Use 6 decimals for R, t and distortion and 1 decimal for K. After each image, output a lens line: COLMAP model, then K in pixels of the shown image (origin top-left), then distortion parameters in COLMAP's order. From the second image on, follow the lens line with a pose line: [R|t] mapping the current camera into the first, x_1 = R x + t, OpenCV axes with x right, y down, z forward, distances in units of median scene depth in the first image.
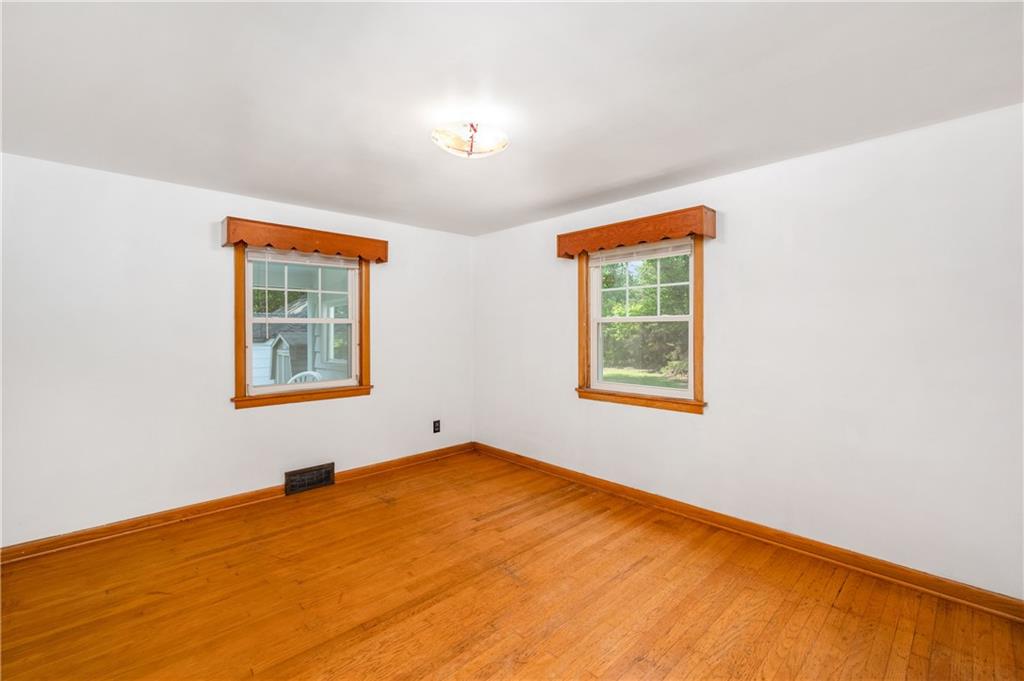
lens RADIAL K [[433.6, 0, 514.5], [0, 433.6, 341.7], [0, 0, 1]] dist [-0.022419, -0.000099]
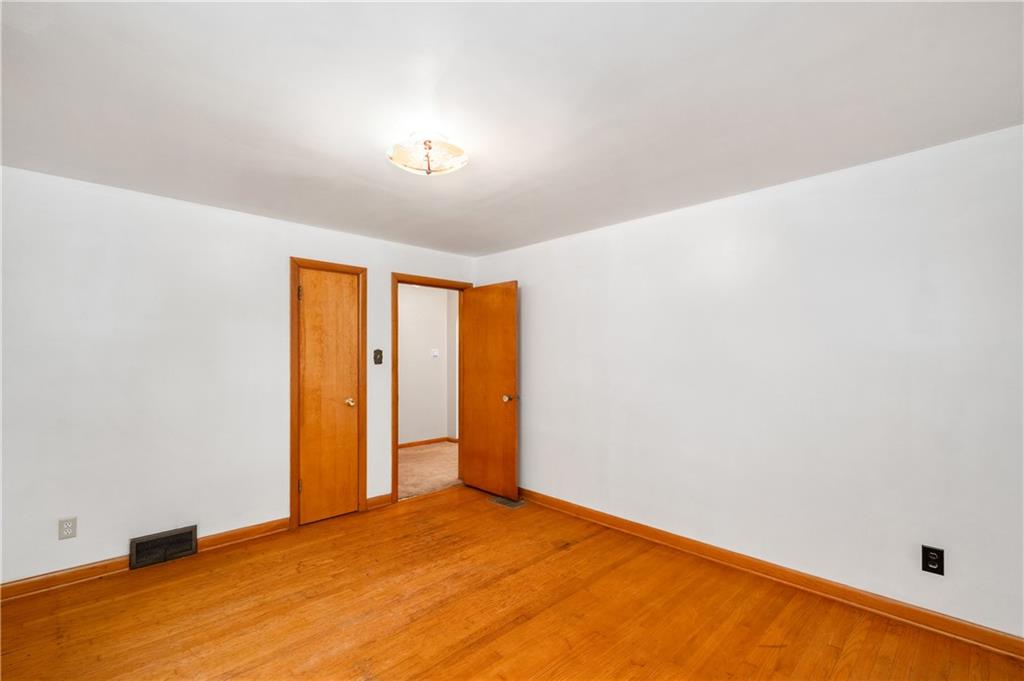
lens RADIAL K [[433.6, 0, 514.5], [0, 433.6, 341.7], [0, 0, 1]] dist [-0.022419, -0.000099]
pose [[-0.999999, -0.001299, 0.000438, -0.311554], [-0.001298, 0.999998, 0.001249, -0.061202], [-0.000440, 0.001248, -0.999999, 2.075858]]
